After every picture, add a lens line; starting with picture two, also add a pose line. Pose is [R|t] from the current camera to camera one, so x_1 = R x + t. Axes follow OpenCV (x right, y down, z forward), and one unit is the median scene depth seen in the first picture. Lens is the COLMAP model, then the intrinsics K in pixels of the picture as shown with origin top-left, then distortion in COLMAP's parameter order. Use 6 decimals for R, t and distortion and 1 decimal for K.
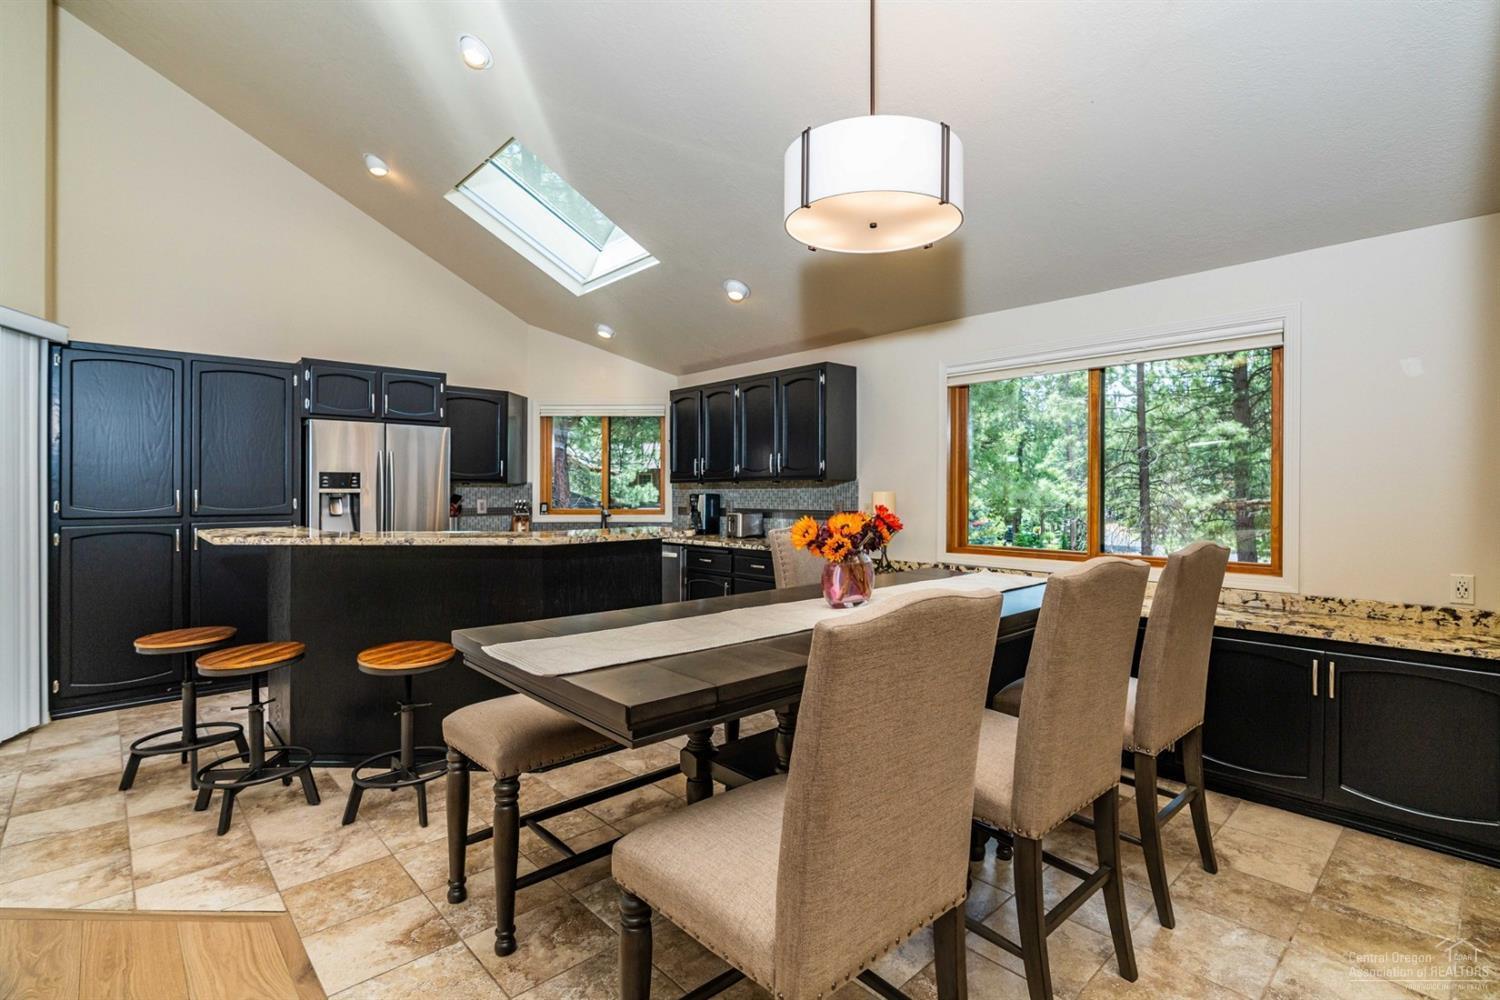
lens RADIAL K [[674.5, 0, 748.2], [0, 674.5, 505.5], [0, 0, 1]] dist [0.003321, 0.000755]
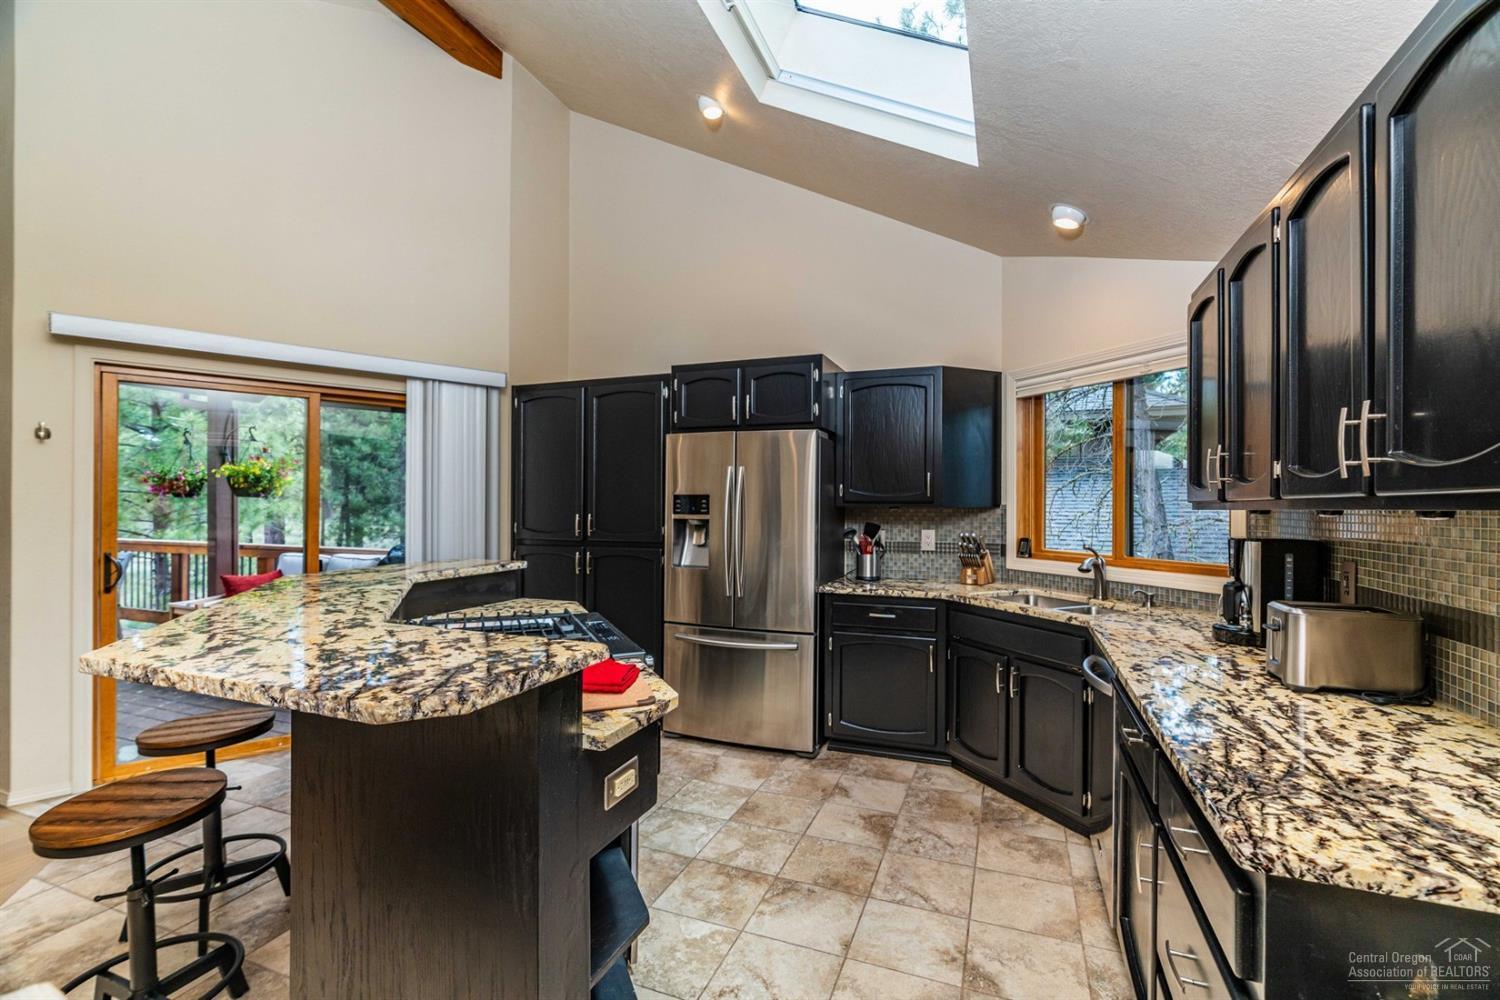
lens RADIAL K [[674.5, 0, 748.2], [0, 674.5, 505.5], [0, 0, 1]] dist [0.003321, 0.000755]
pose [[0.466540, -0.002547, -0.884496, 0.163467], [-0.026500, 0.999507, -0.016856, -0.023198], [0.884103, 0.031303, 0.466242, 0.664234]]
